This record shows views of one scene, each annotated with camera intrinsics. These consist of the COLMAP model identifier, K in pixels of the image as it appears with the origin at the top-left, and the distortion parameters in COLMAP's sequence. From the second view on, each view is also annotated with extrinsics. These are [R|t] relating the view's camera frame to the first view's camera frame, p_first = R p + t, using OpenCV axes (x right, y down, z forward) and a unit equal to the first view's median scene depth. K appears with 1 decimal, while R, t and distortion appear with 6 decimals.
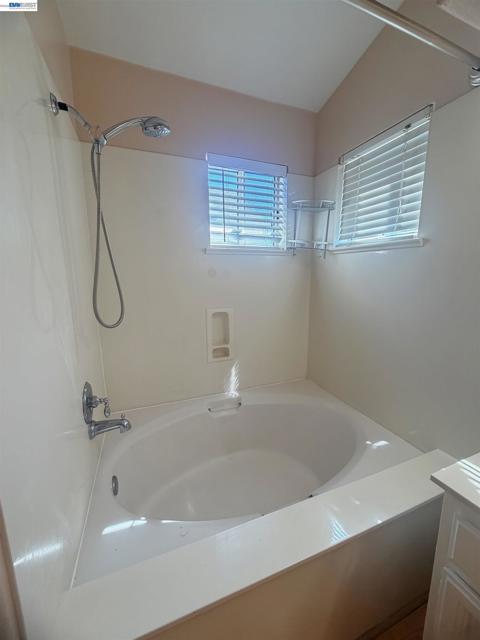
lens RADIAL K [[258.5, 0, 240.0], [0, 258.5, 320.0], [0, 0, 1]] dist [0.003653, -0.000449]
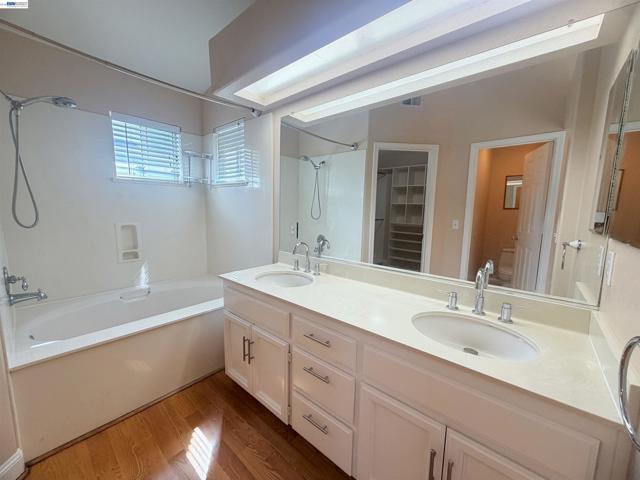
lens RADIAL K [[258.5, 0, 320.0], [0, 258.5, 240.0], [0, 0, 1]] dist [0.003653, -0.000449]
pose [[0.881103, -0.042067, 0.471049, 0.168101], [0.064806, 0.997380, -0.032149, 0.157918], [-0.468462, 0.058854, 0.881521, -0.672650]]
